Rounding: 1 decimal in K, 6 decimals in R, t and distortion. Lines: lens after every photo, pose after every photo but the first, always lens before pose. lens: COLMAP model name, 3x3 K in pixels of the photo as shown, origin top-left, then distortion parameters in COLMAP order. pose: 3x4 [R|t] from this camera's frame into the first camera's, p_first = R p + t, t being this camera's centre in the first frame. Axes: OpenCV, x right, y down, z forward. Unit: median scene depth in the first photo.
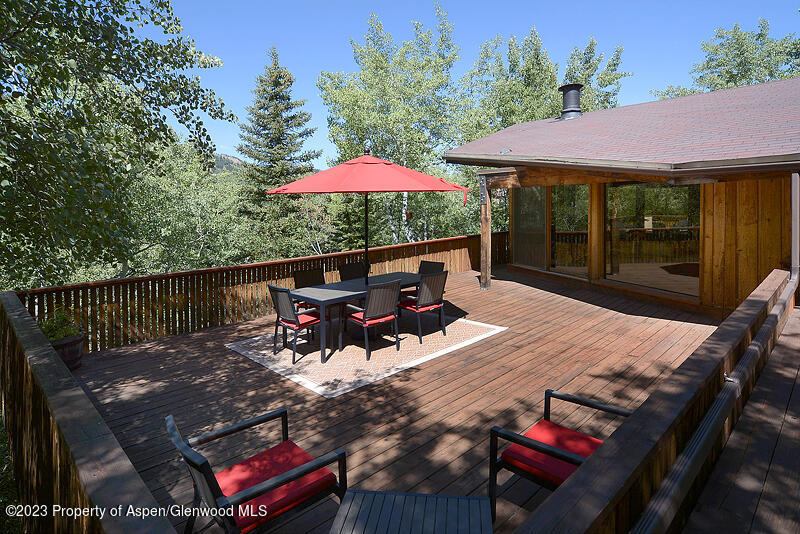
lens RADIAL K [[426.6, 0, 400.0], [0, 426.6, 267.0], [0, 0, 1]] dist [-0.000682, -0.000053]
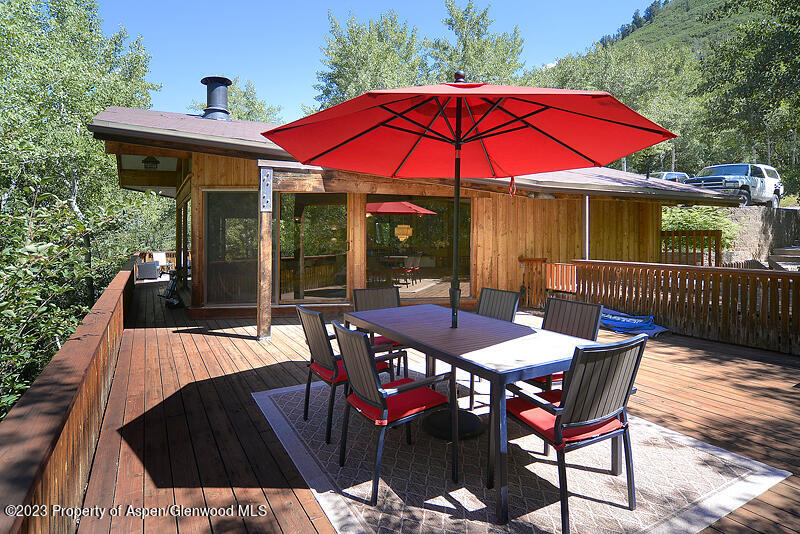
lens RADIAL K [[456.0, 0, 400.0], [0, 456.0, 267.0], [0, 0, 1]] dist [0.002837, 0.001112]
pose [[0.253882, -0.034486, 0.966620, -0.801434], [0.147437, 0.989065, -0.003438, -0.052077], [-0.955932, 0.143388, 0.256190, 1.146963]]
